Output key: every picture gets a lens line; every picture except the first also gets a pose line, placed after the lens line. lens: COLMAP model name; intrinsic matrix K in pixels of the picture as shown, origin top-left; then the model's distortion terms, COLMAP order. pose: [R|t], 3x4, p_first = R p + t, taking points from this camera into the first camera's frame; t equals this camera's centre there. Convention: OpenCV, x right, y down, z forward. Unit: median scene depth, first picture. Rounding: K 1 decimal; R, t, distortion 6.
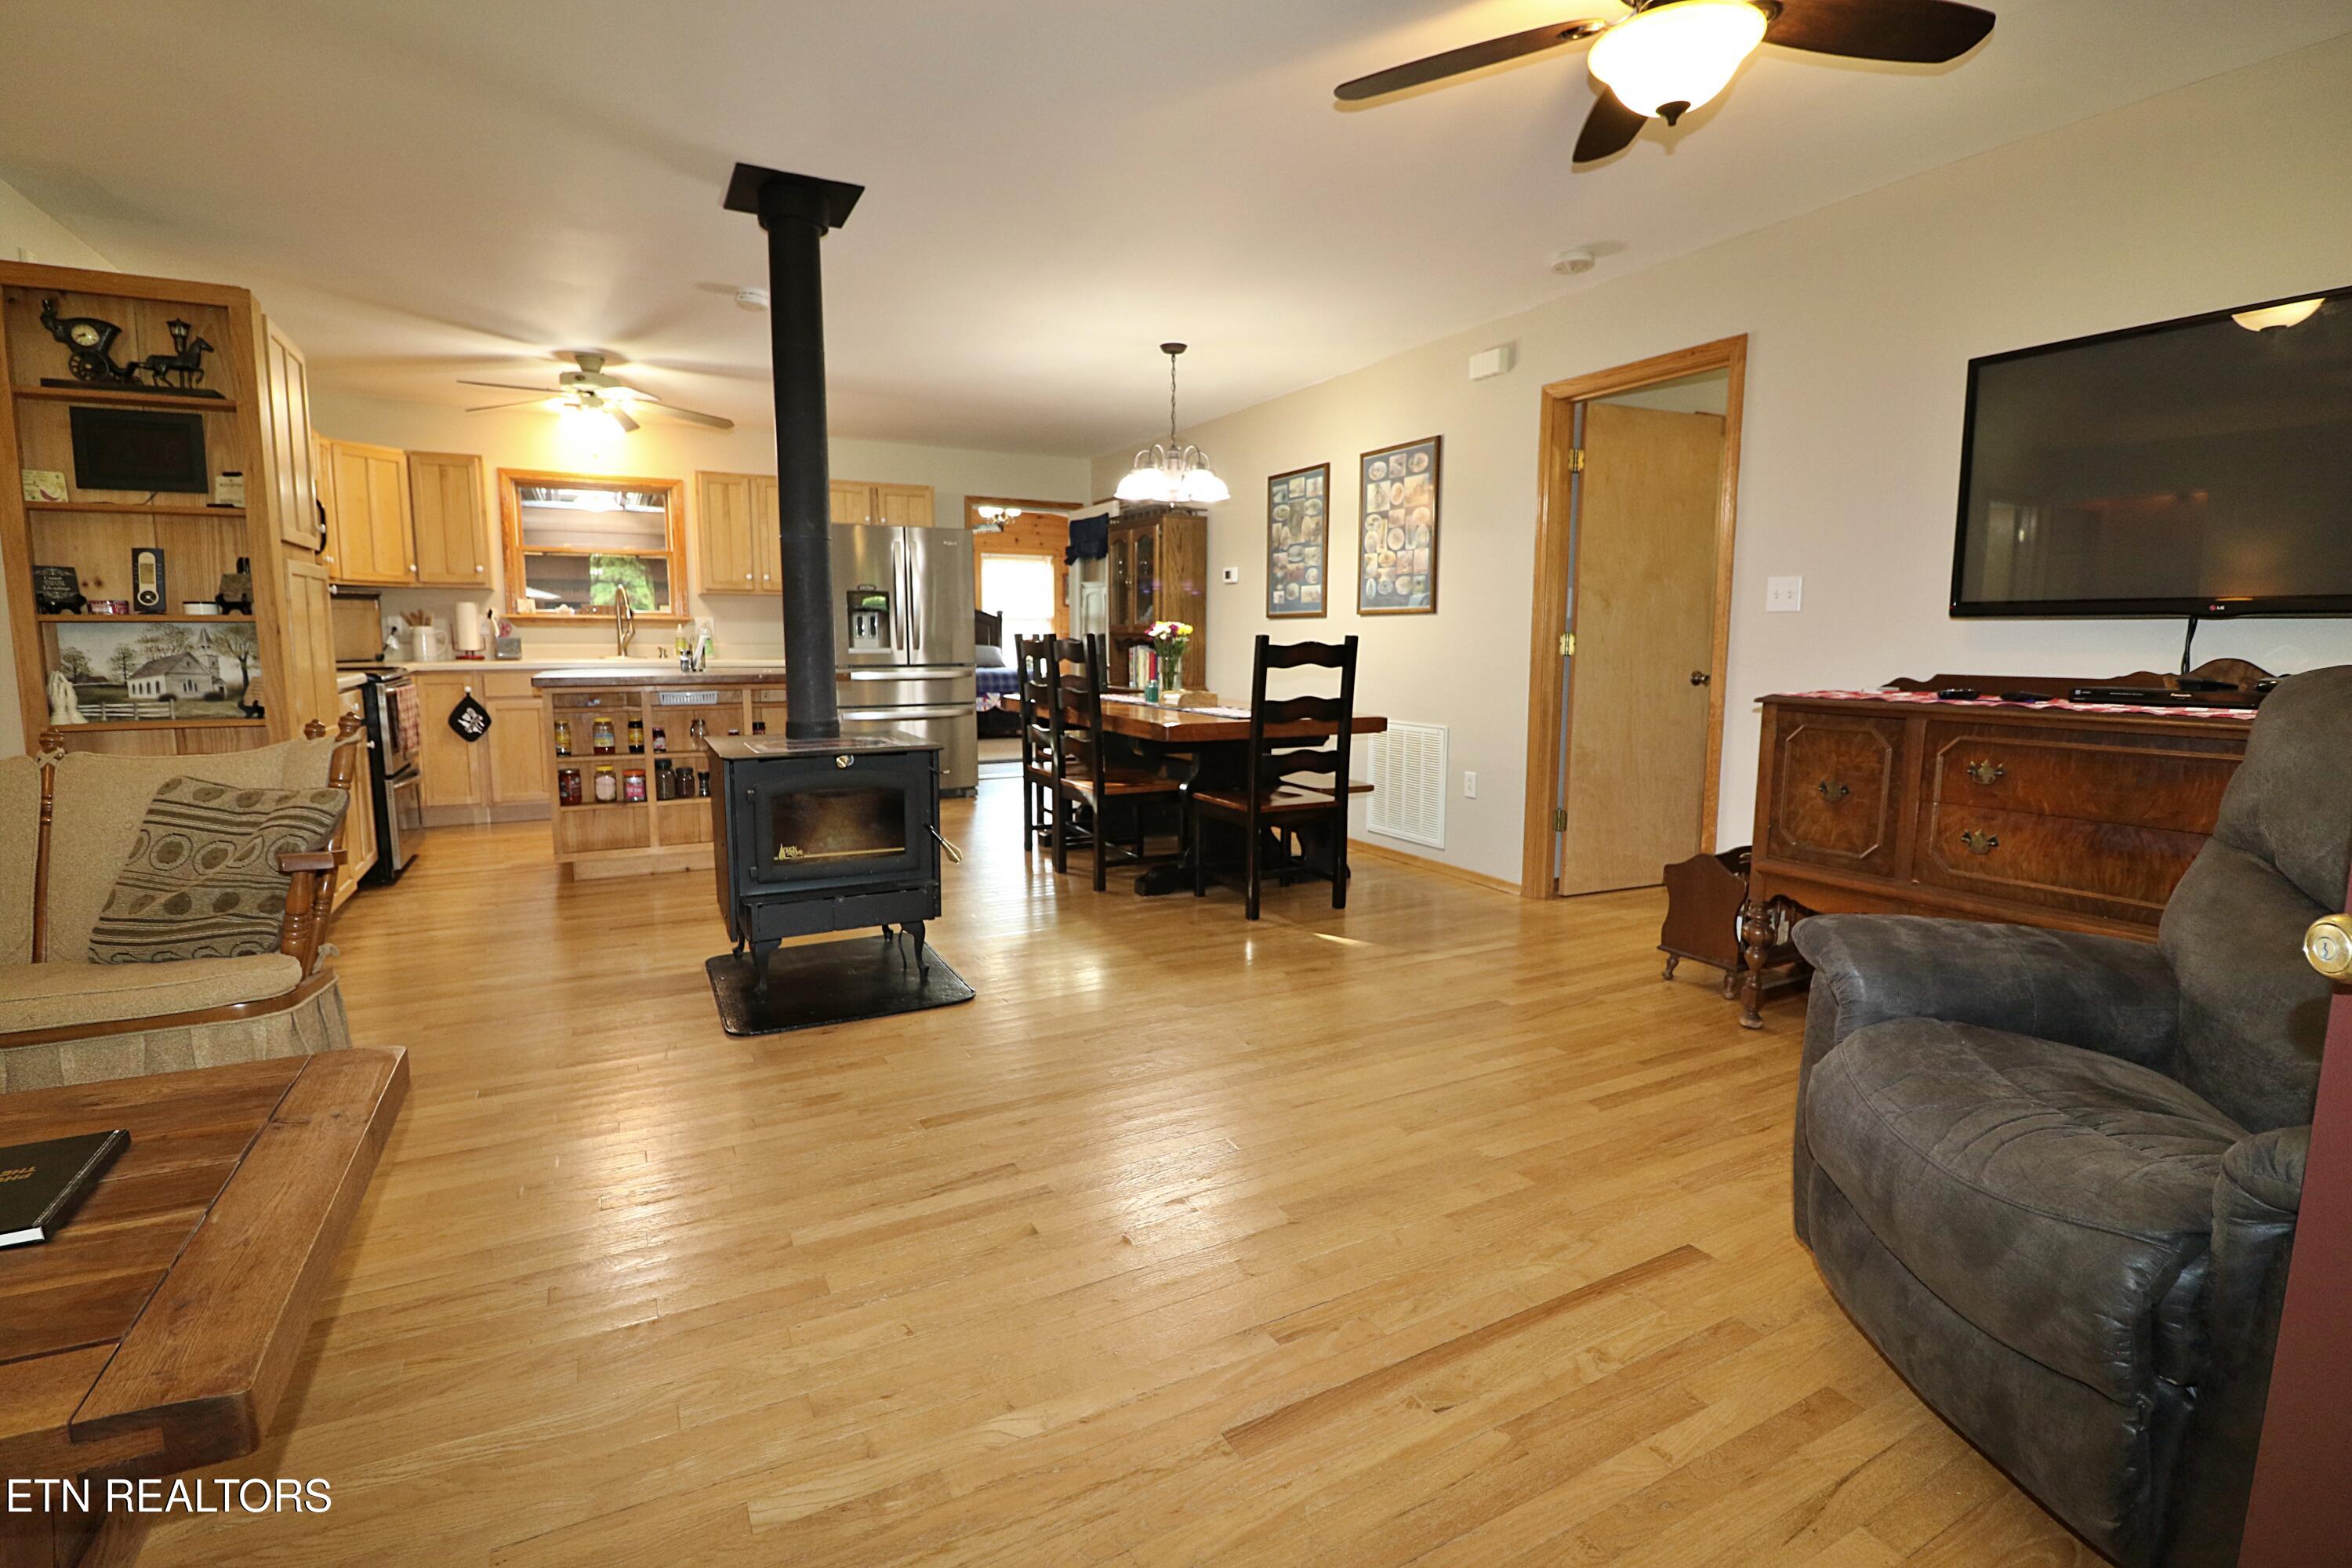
lens RADIAL K [[1073.8, 0, 1176.6], [0, 1073.8, 783.4], [0, 0, 1]] dist [-0.008253, -0.009361]
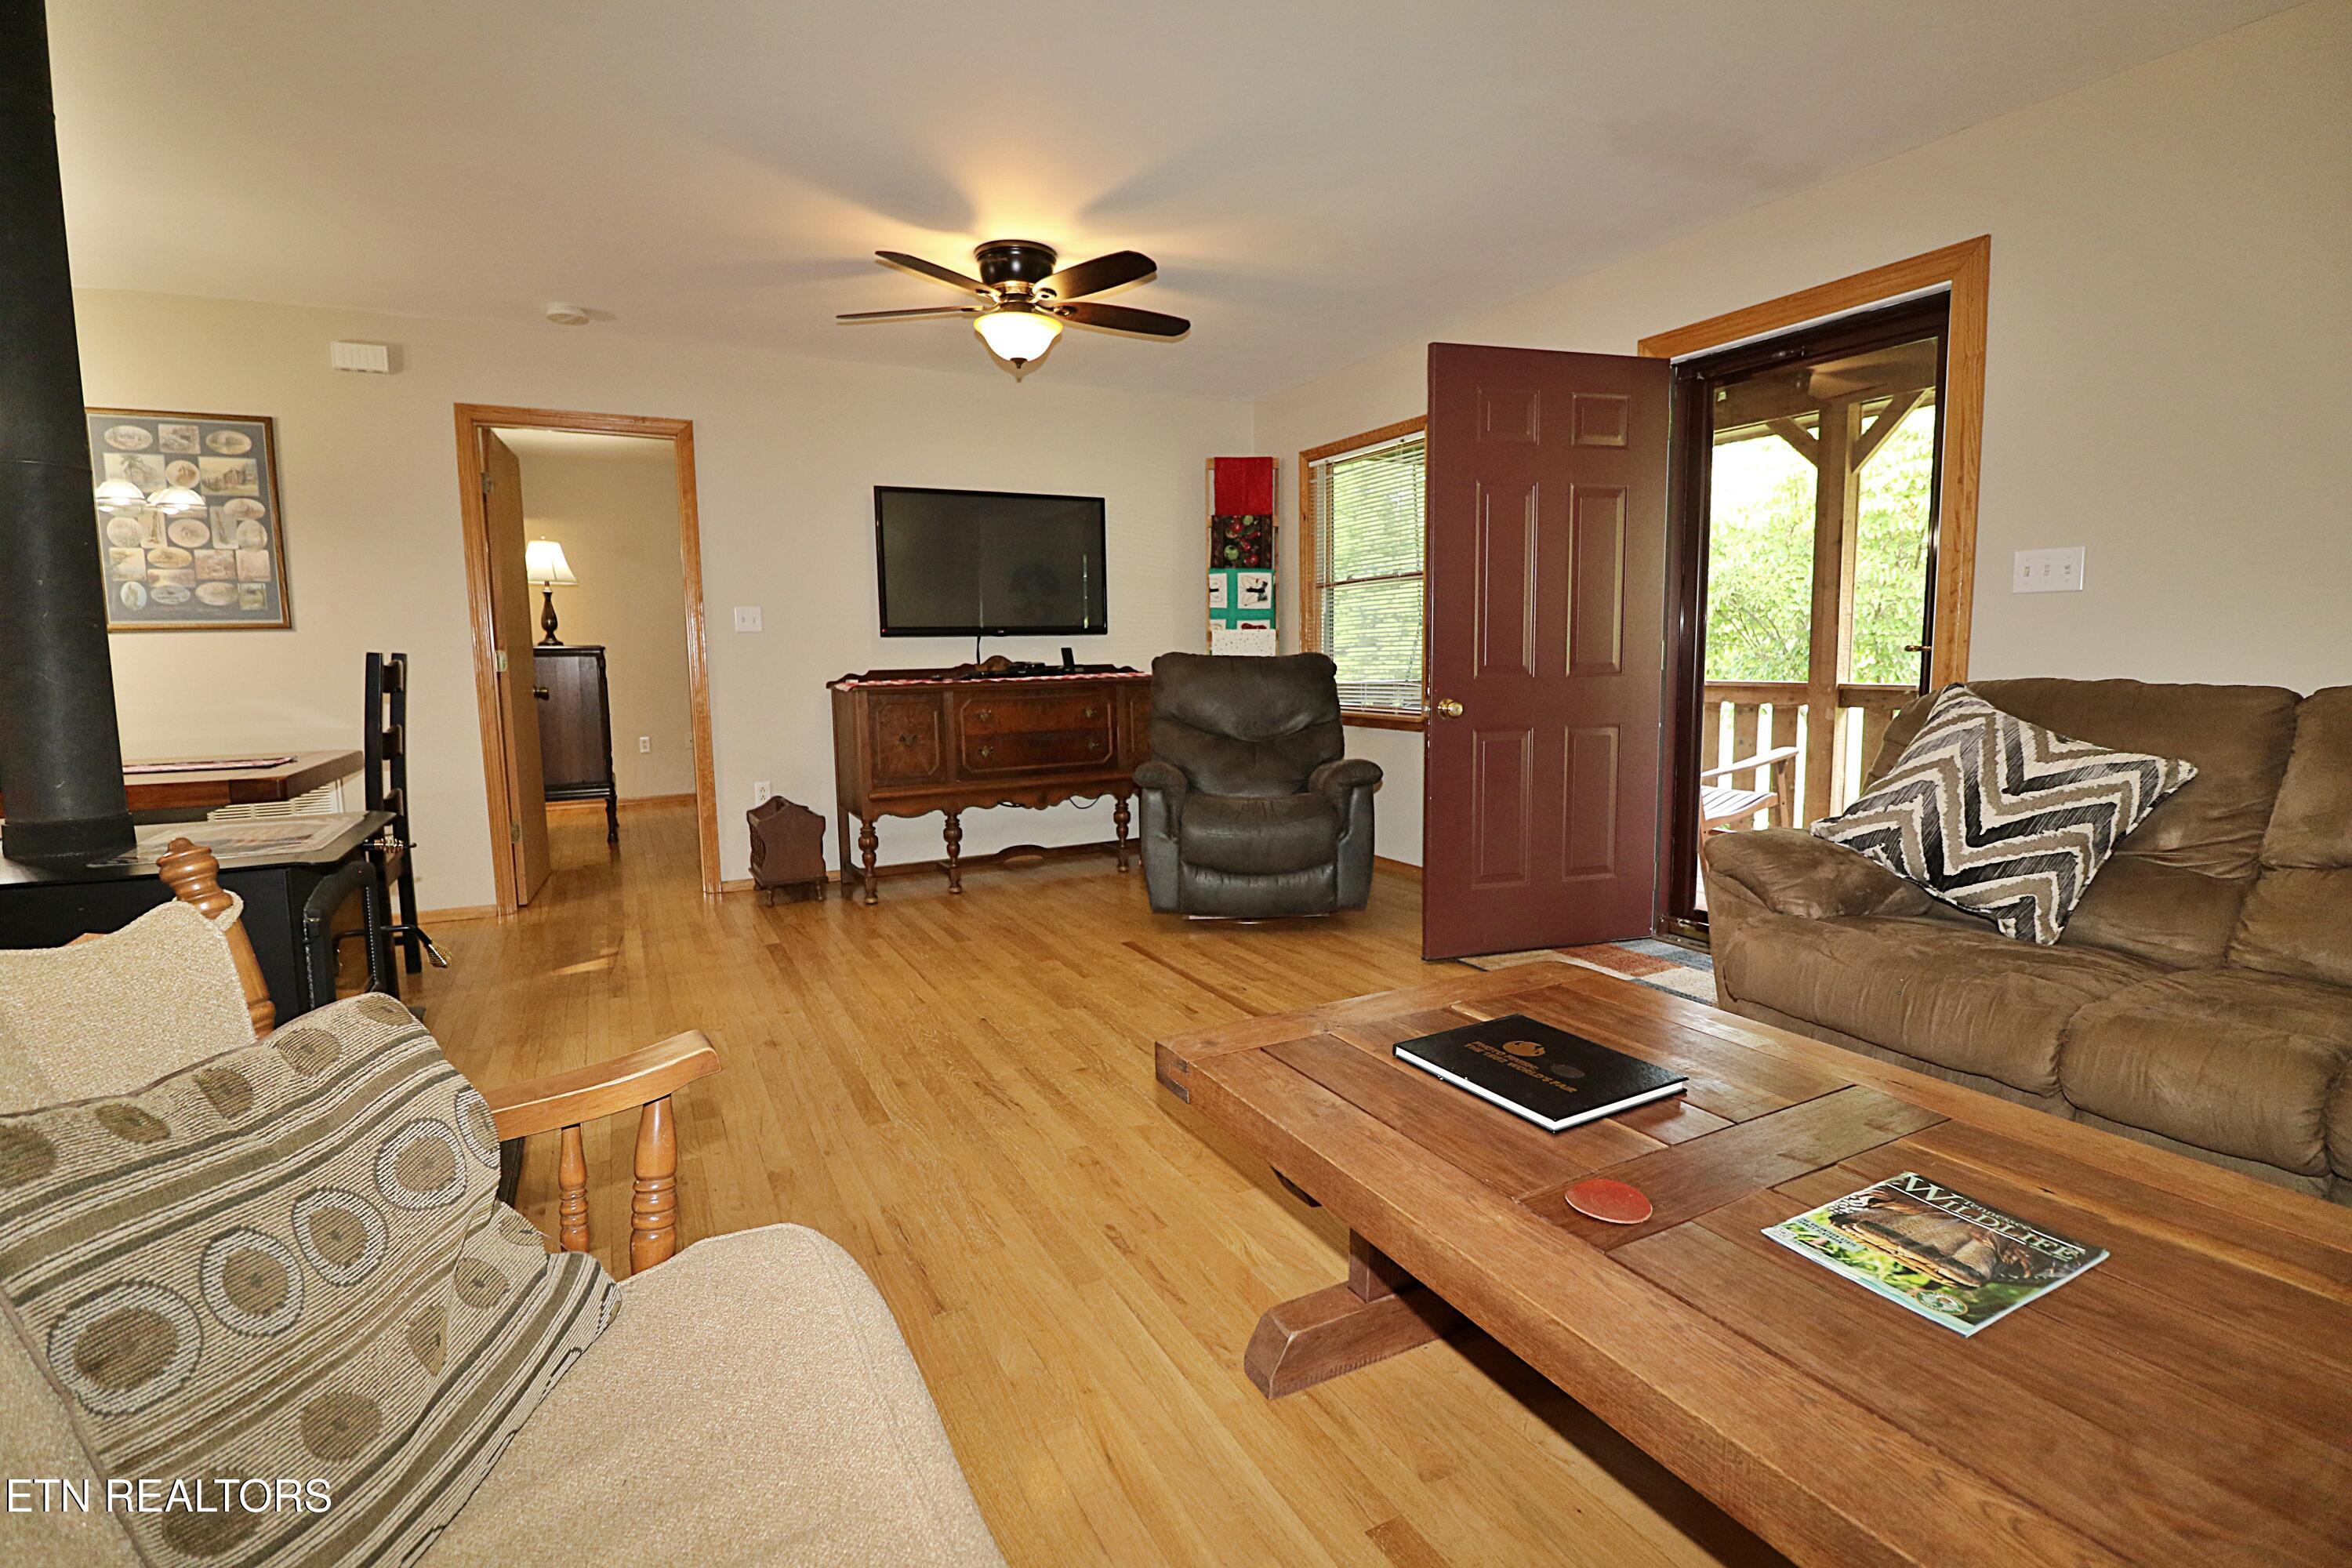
lens RADIAL K [[1073.8, 0, 1178.0], [0, 1073.8, 773.9], [0, 0, 1]] dist [-0.008253, -0.009361]
pose [[0.009657, -0.114948, 0.993325, -0.974157], [0.151276, 0.982106, 0.112179, -0.060179], [-0.988444, 0.149183, 0.026873, 0.517197]]
